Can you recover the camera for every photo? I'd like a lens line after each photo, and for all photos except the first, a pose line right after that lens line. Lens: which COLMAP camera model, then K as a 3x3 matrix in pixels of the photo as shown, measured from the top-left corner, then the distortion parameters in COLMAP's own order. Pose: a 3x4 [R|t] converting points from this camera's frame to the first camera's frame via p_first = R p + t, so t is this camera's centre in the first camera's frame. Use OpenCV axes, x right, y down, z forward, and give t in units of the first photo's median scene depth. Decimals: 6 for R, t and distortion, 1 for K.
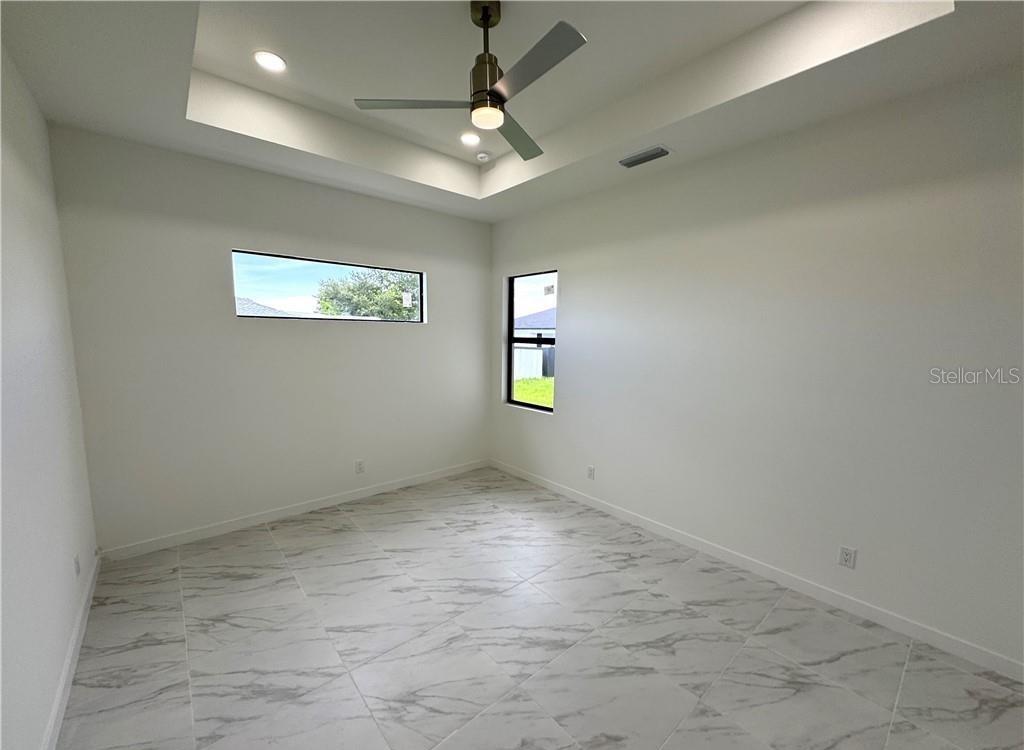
lens RADIAL K [[407.2, 0, 510.0], [0, 407.2, 381.1], [0, 0, 1]] dist [0.002467, 0.000247]
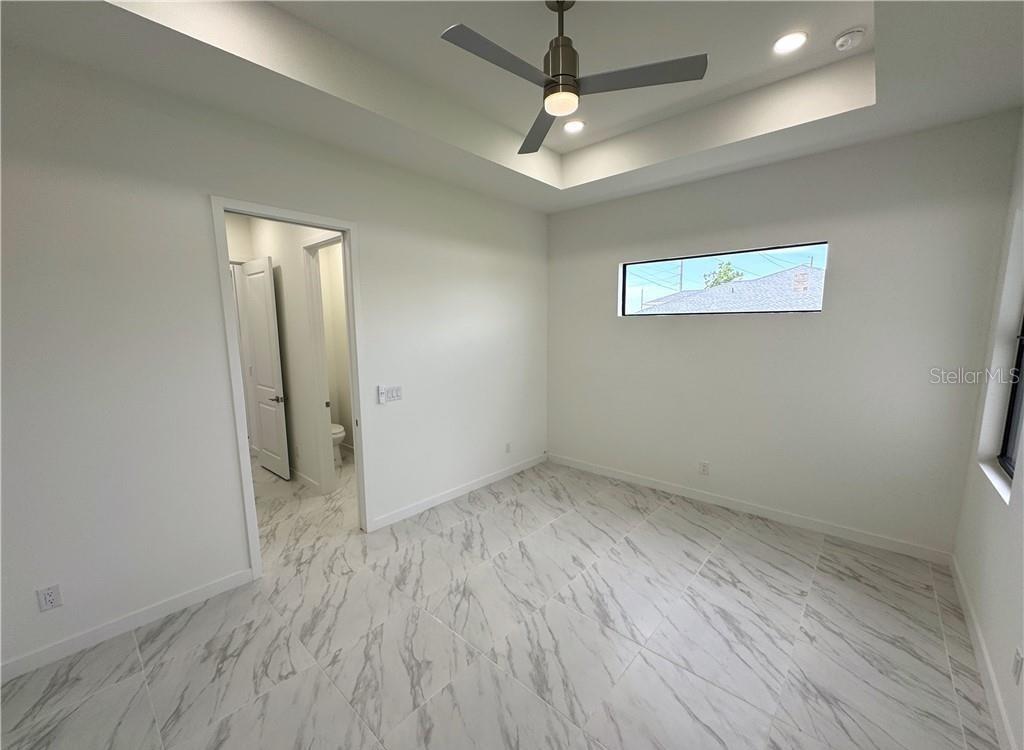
lens RADIAL K [[407.2, 0, 512.9], [0, 407.2, 377.0], [0, 0, 1]] dist [0.002467, 0.000247]
pose [[0.135494, 0.108158, -0.984857, 0.628500], [-0.106090, 0.989892, 0.094115, -0.053985], [0.985082, 0.091732, 0.145599, 0.530741]]
